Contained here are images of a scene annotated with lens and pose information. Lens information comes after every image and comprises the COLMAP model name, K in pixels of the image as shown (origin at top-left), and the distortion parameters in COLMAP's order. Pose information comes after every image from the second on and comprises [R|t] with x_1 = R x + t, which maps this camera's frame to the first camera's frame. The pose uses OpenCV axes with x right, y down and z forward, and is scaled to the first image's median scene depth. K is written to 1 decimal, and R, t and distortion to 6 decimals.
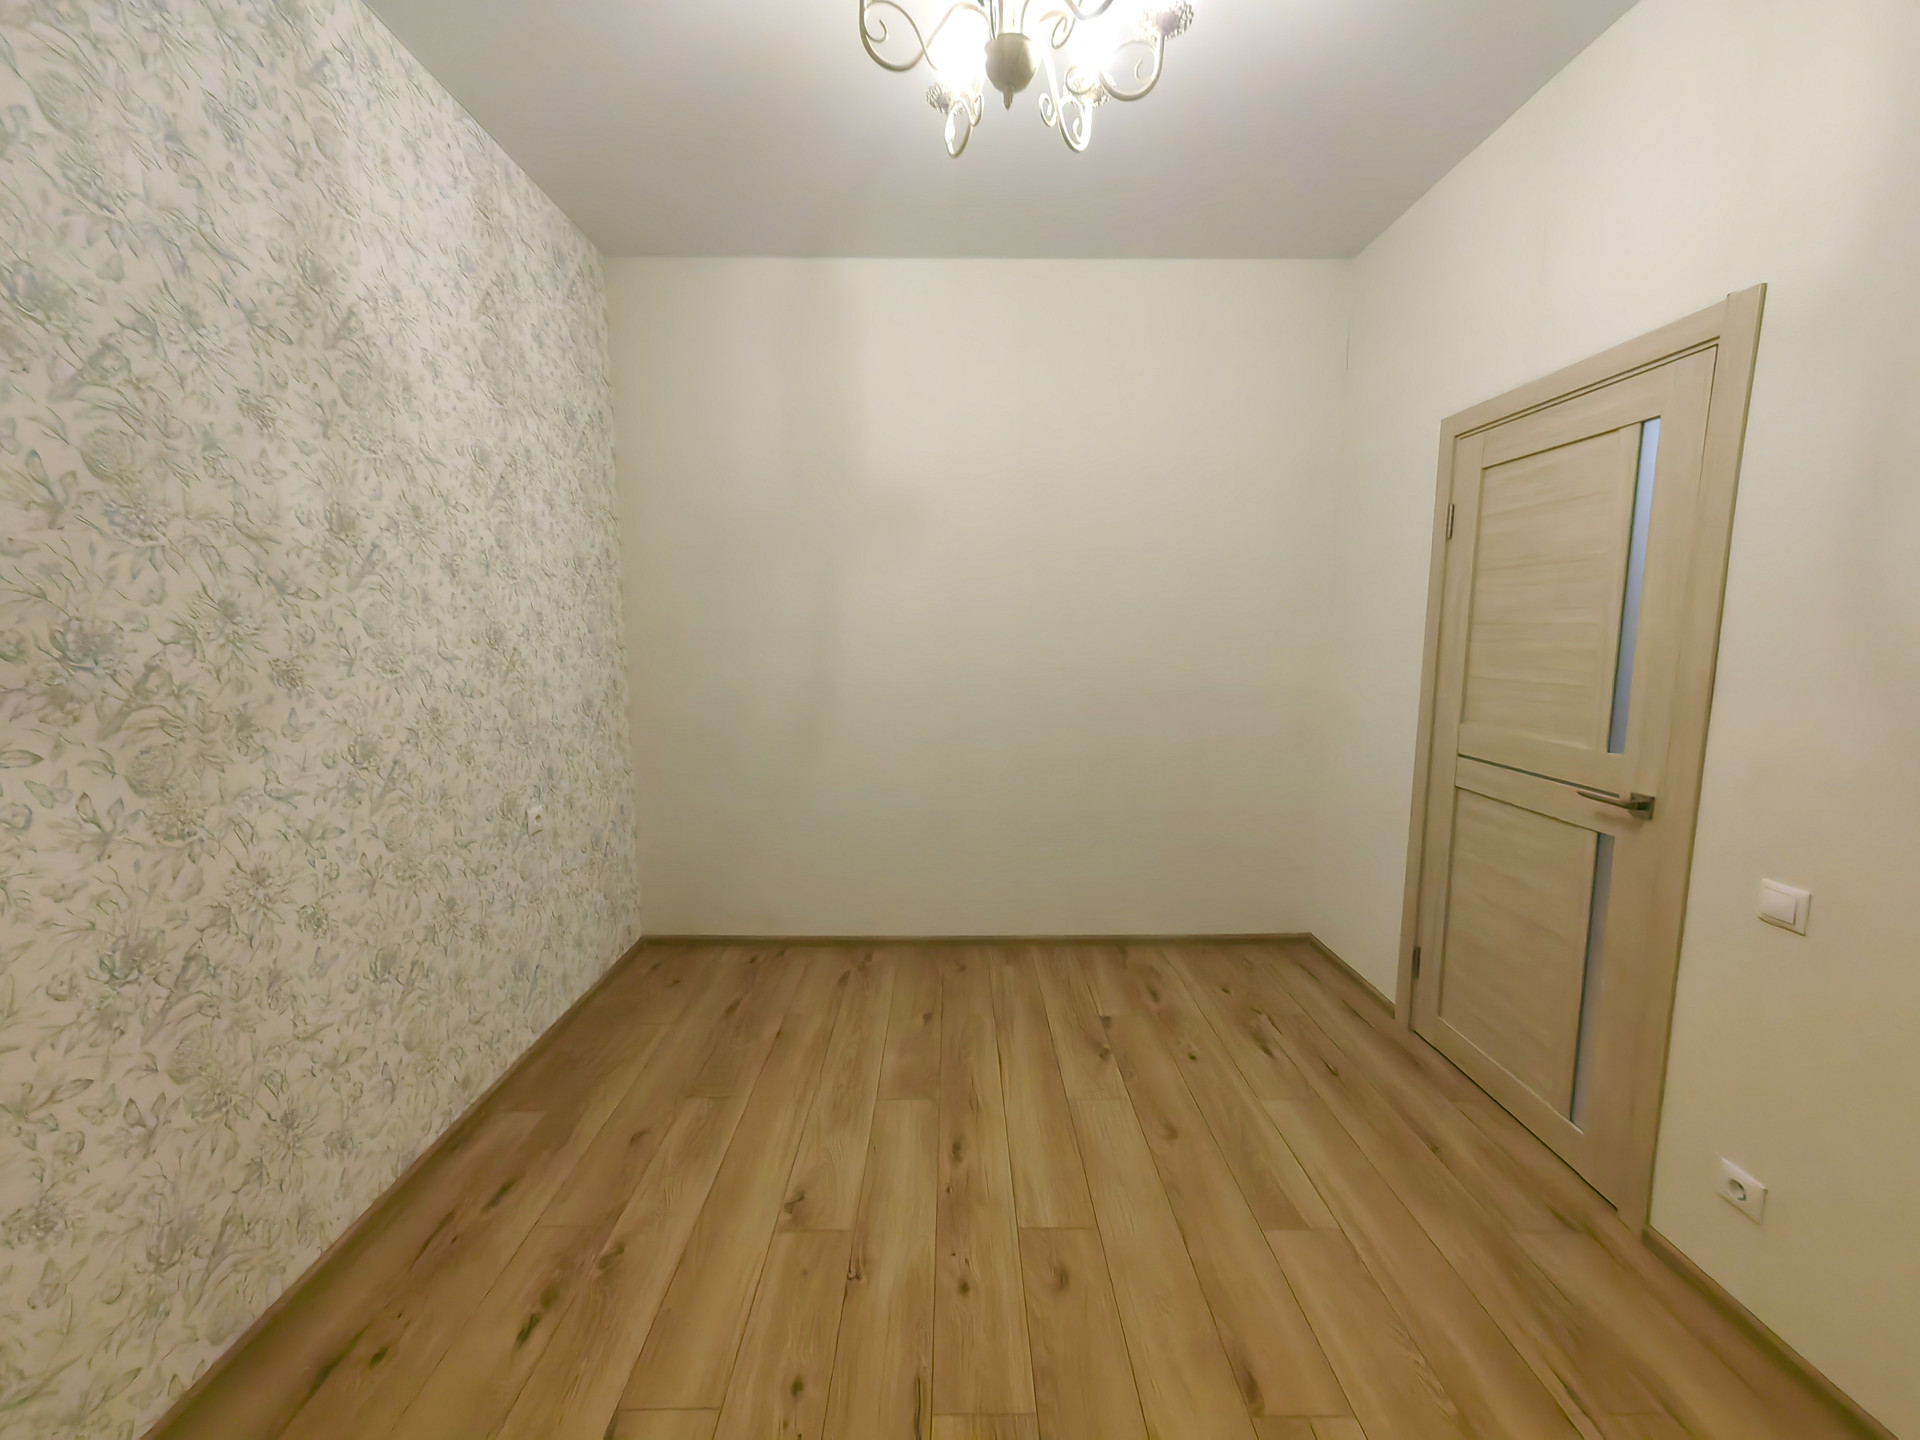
lens RADIAL K [[737.8, 0, 957.2], [0, 737.8, 719.6], [0, 0, 1]] dist [0.000796, 0.001632]
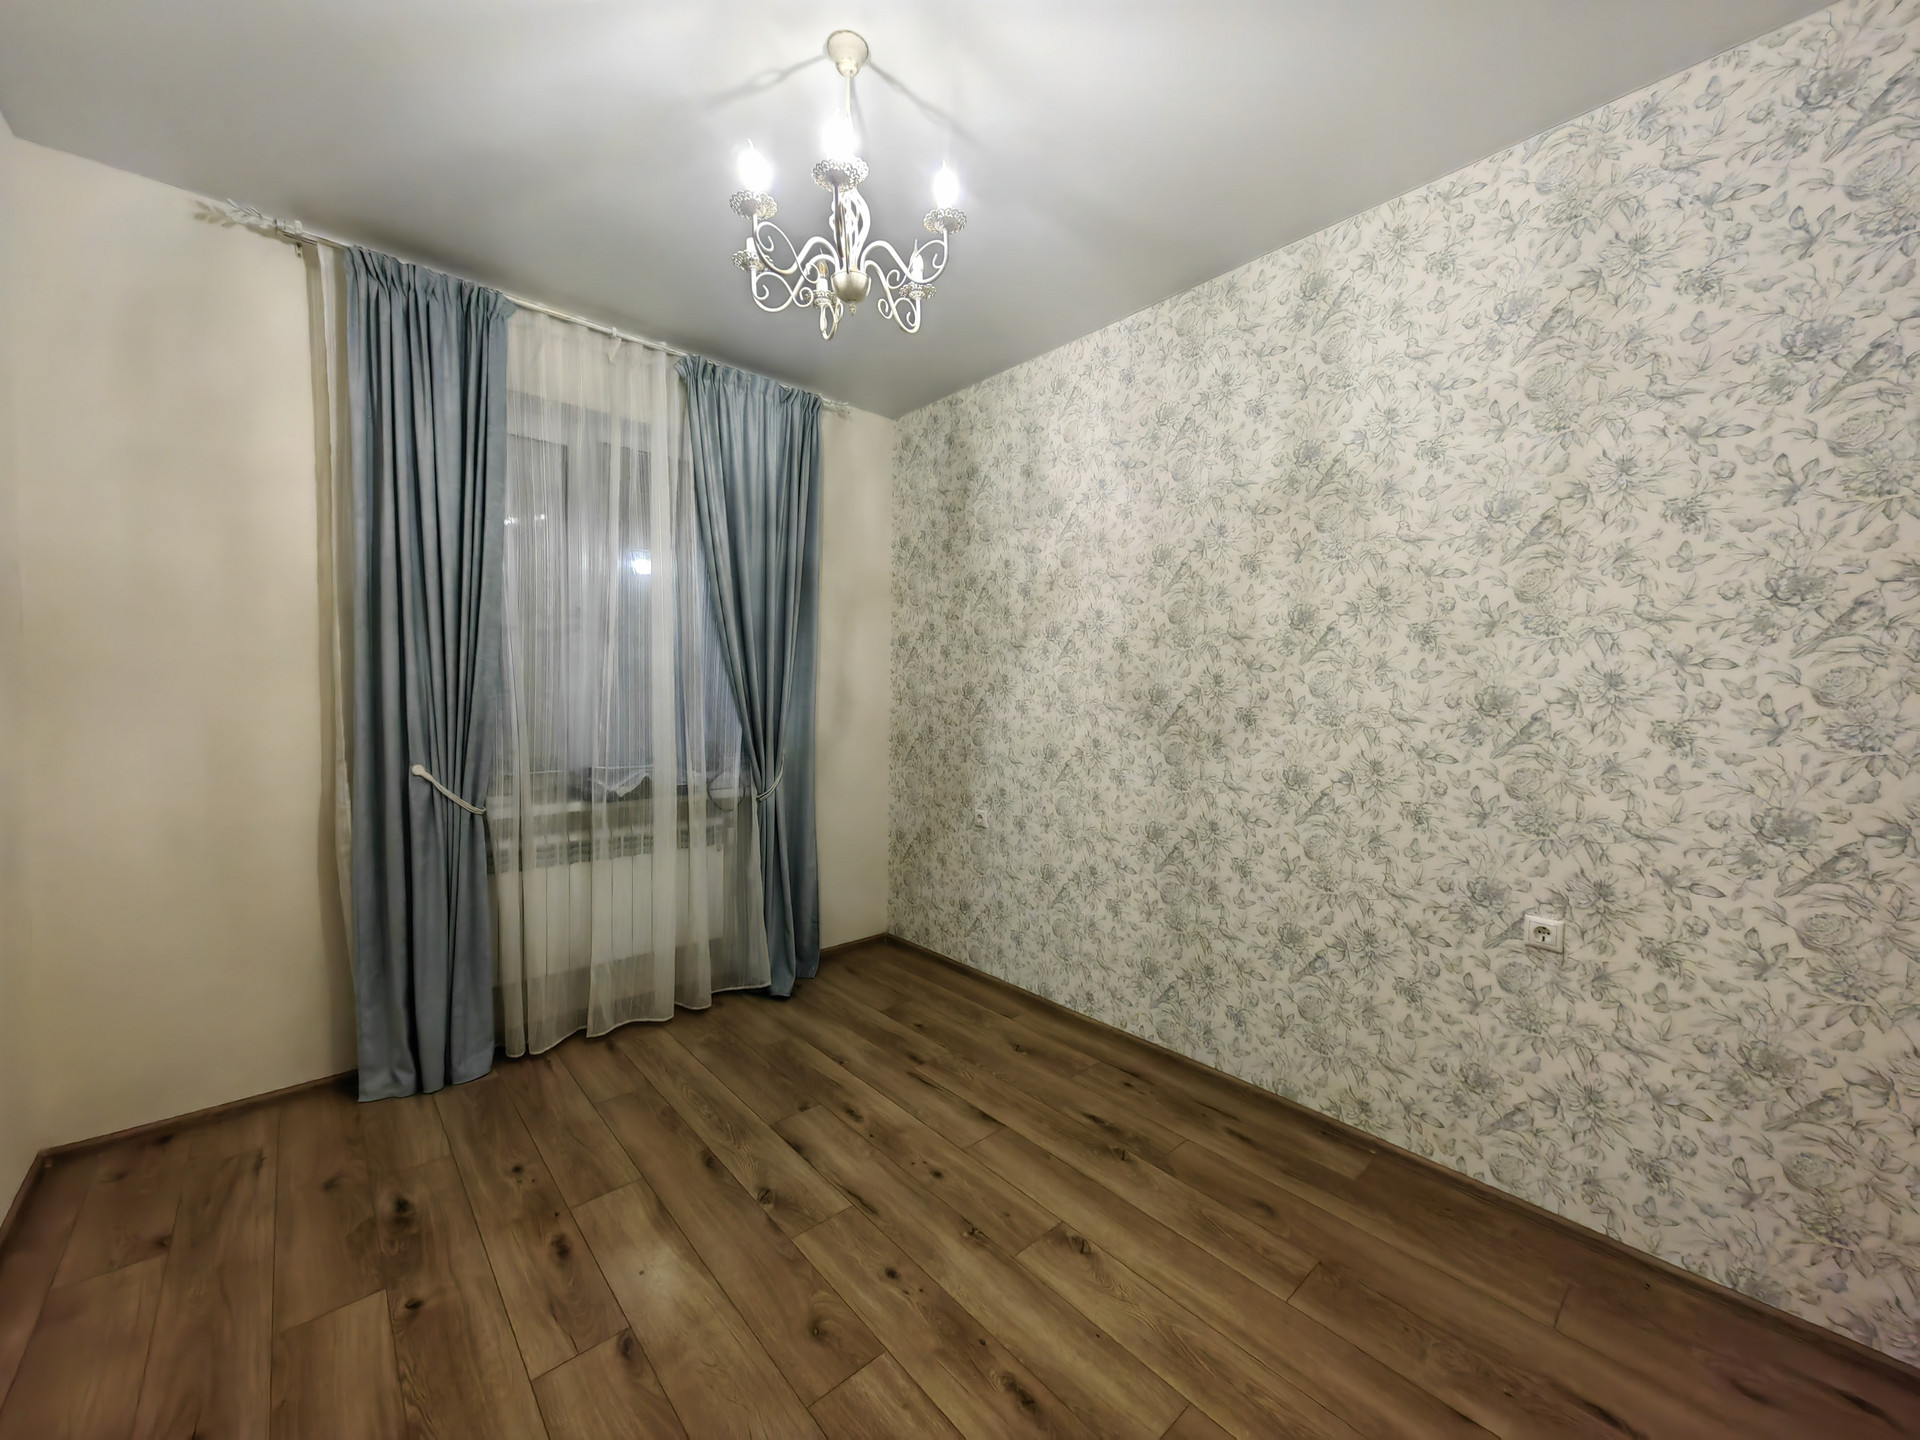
lens RADIAL K [[737.8, 0, 959.1], [0, 737.8, 718.9], [0, 0, 1]] dist [0.000796, 0.001632]
pose [[-0.748486, 0.014872, -0.662984, 0.616635], [-0.099172, 0.985996, 0.134080, -0.196909], [0.655693, 0.166107, -0.736529, 1.642355]]
